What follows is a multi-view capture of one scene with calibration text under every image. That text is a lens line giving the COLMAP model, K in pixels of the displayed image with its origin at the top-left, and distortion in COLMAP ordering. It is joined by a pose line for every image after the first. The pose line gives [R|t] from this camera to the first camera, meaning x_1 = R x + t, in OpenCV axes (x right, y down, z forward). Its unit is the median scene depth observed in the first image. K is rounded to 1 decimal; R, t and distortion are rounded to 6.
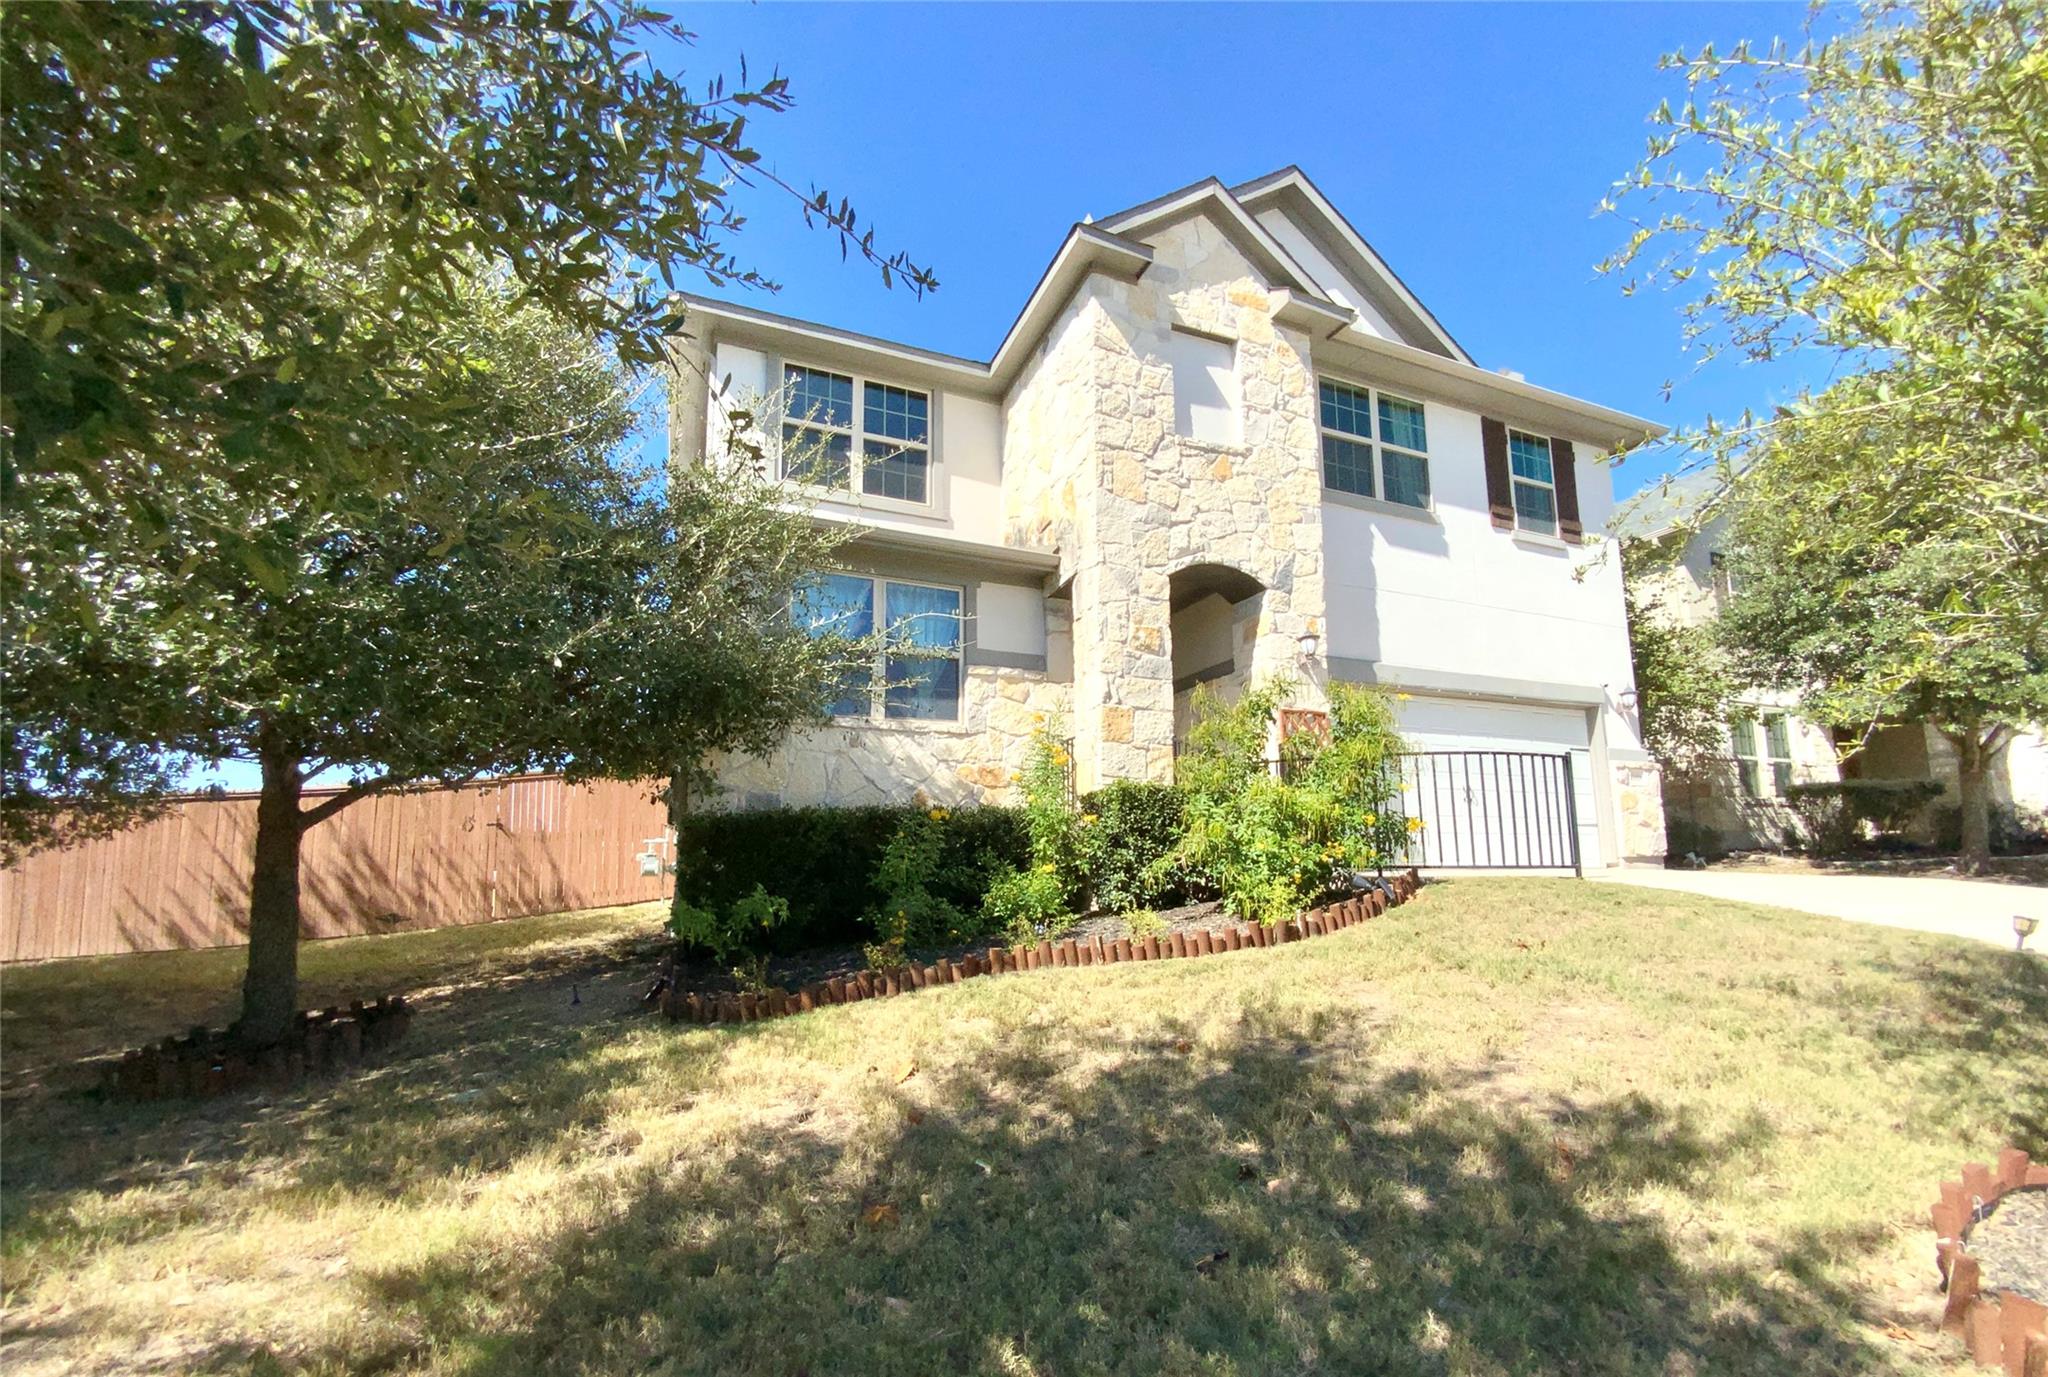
lens RADIAL K [[846.5, 0, 1033.1], [0, 846.5, 782.2], [0, 0, 1]] dist [0.001566, -0.004651]
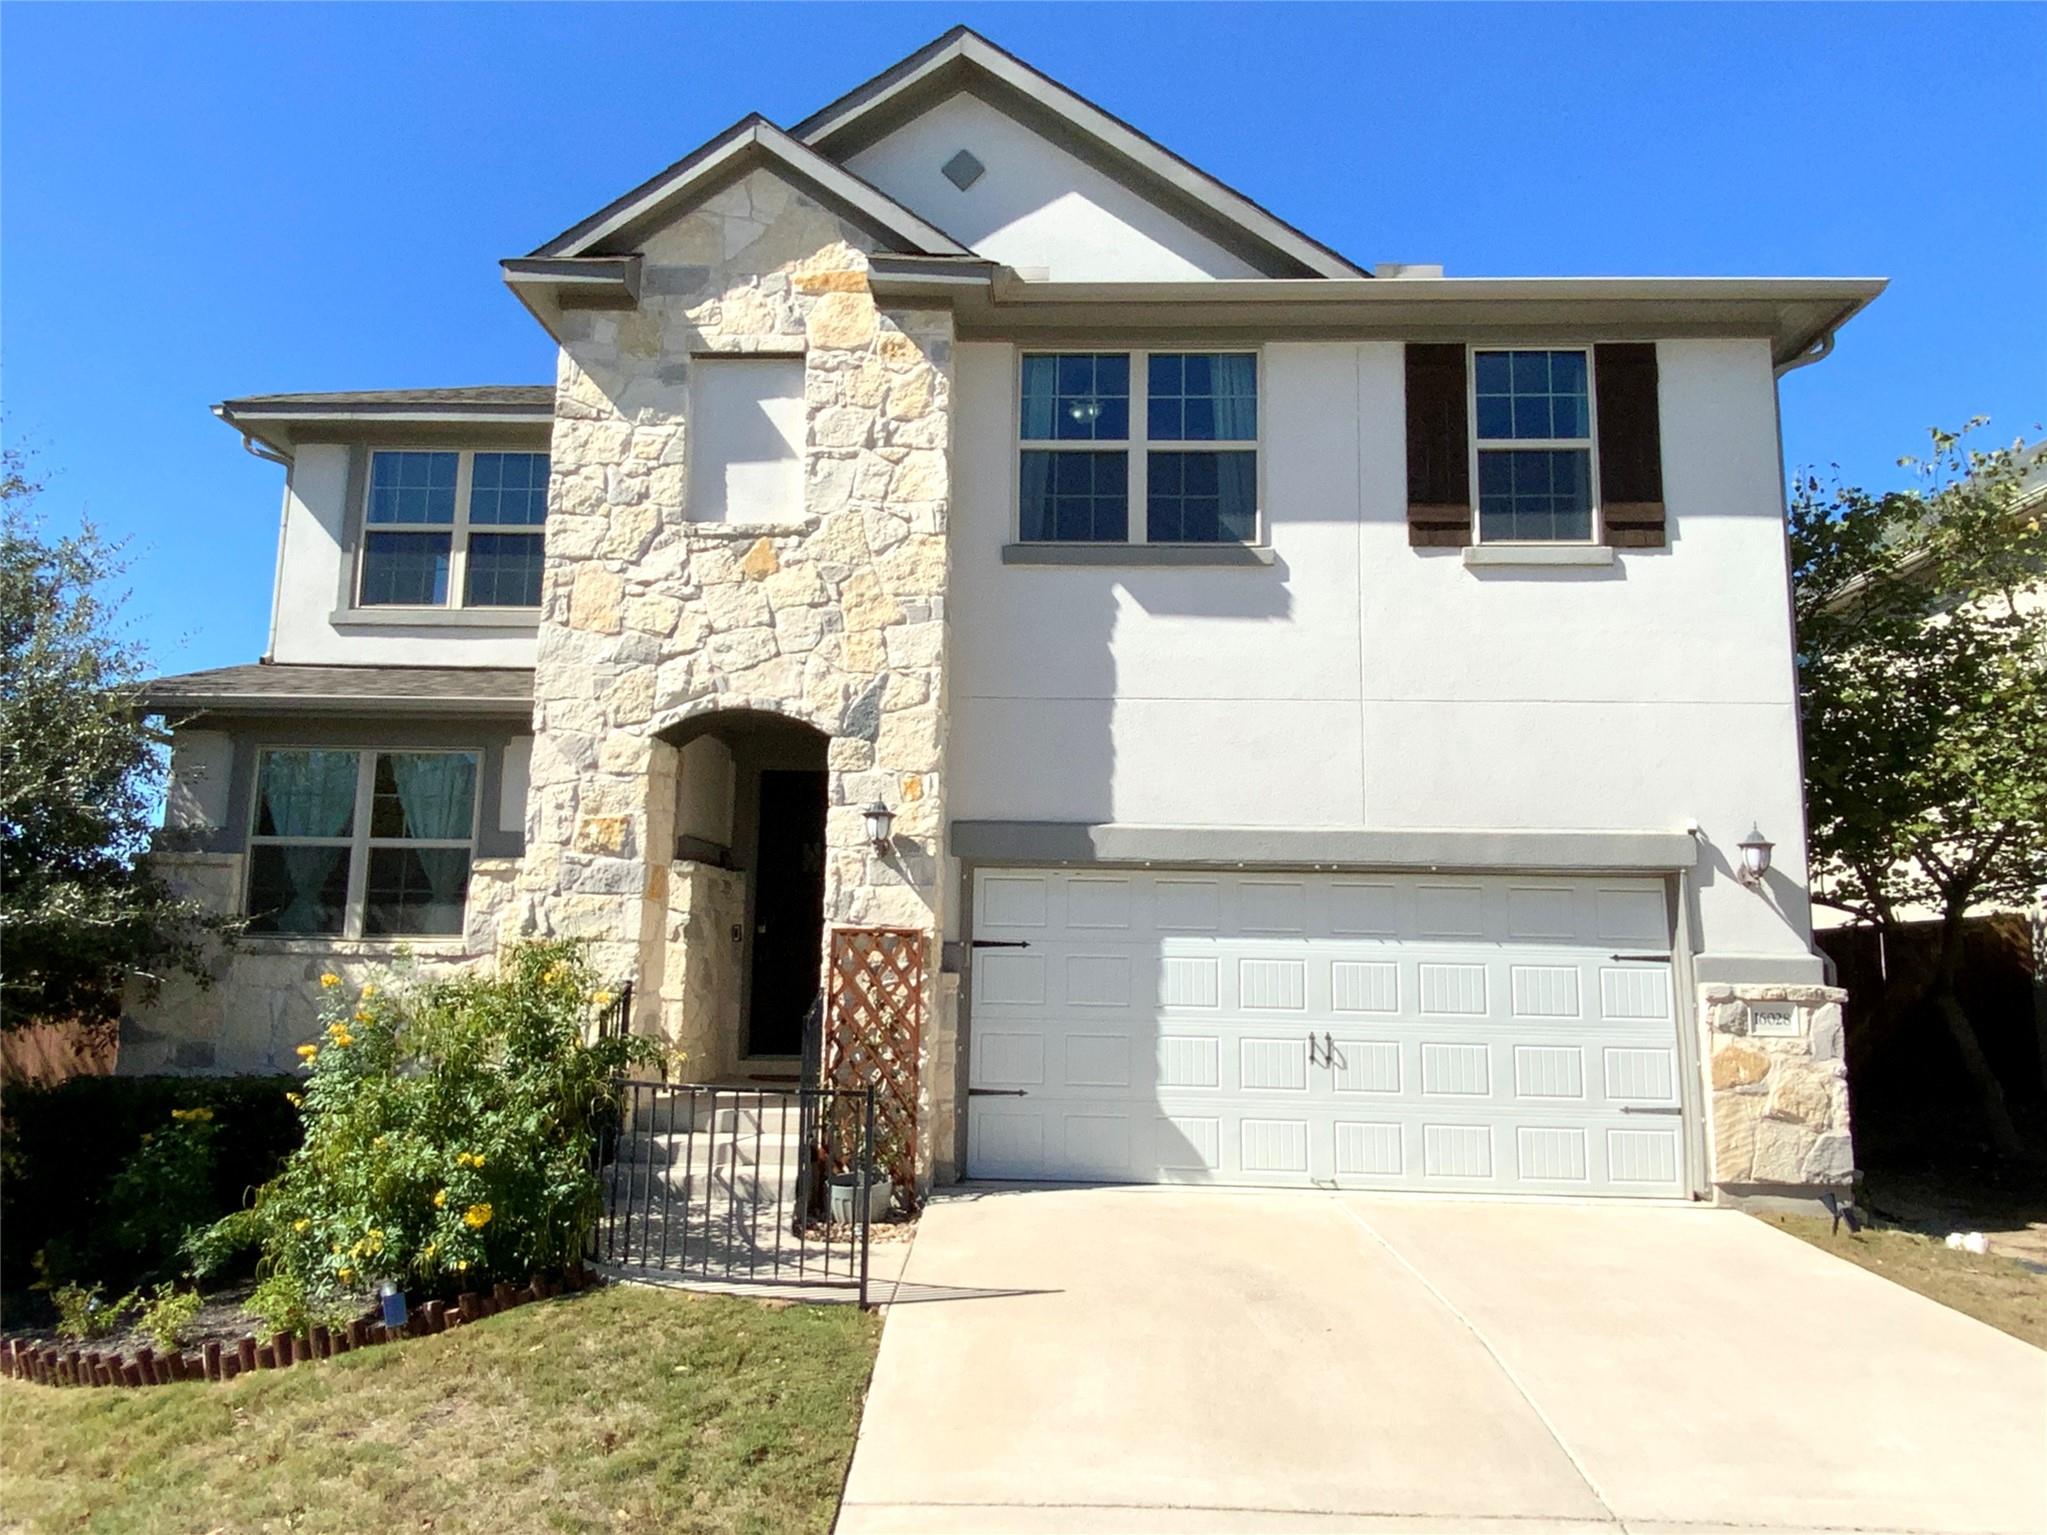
lens RADIAL K [[1349.4, 0, 1032.3], [0, 1349.4, 771.0], [0, 0, 1]] dist [0.108836, -0.182643]
pose [[0.906751, -0.027456, -0.420772, 0.852356], [0.016885, 0.999442, -0.028830, -0.169995], [0.421329, 0.019037, 0.906708, 0.129526]]
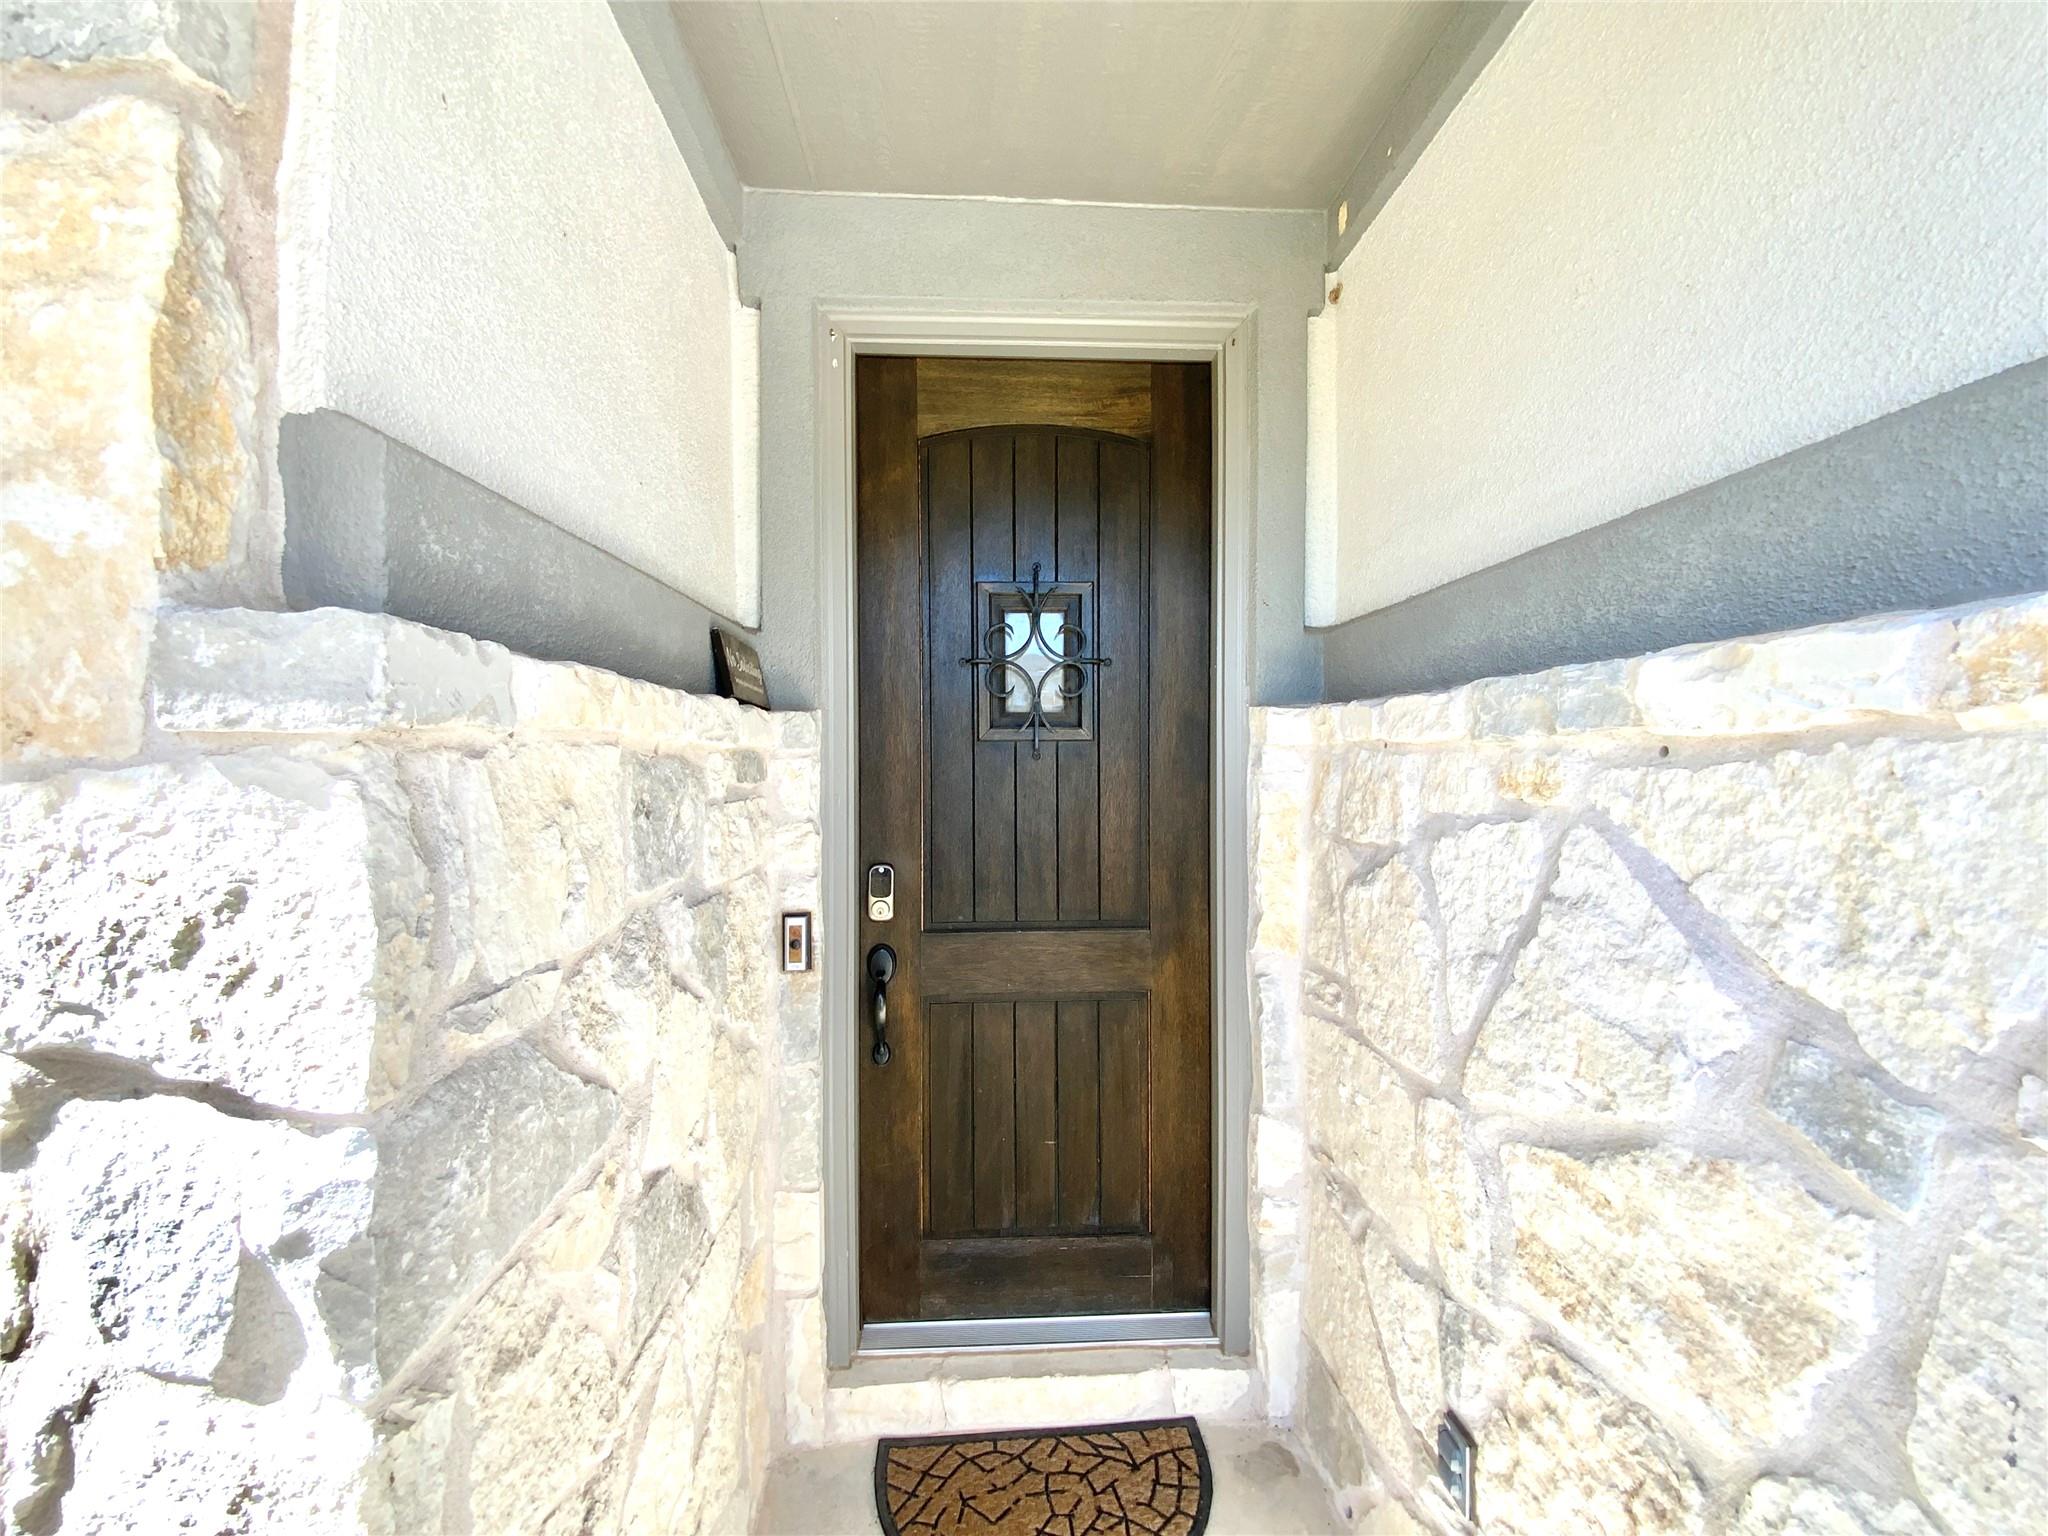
lens RADIAL K [[832.5, 0, 1024.0], [0, 832.5, 768.0], [0, 0, 1]] dist [0.026810, -0.020069]
pose [[0.935818, 0.016828, -0.352083, 0.178850], [0.025481, 0.993017, 0.115188, -0.124039], [0.351562, -0.116767, 0.928854, 1.011945]]
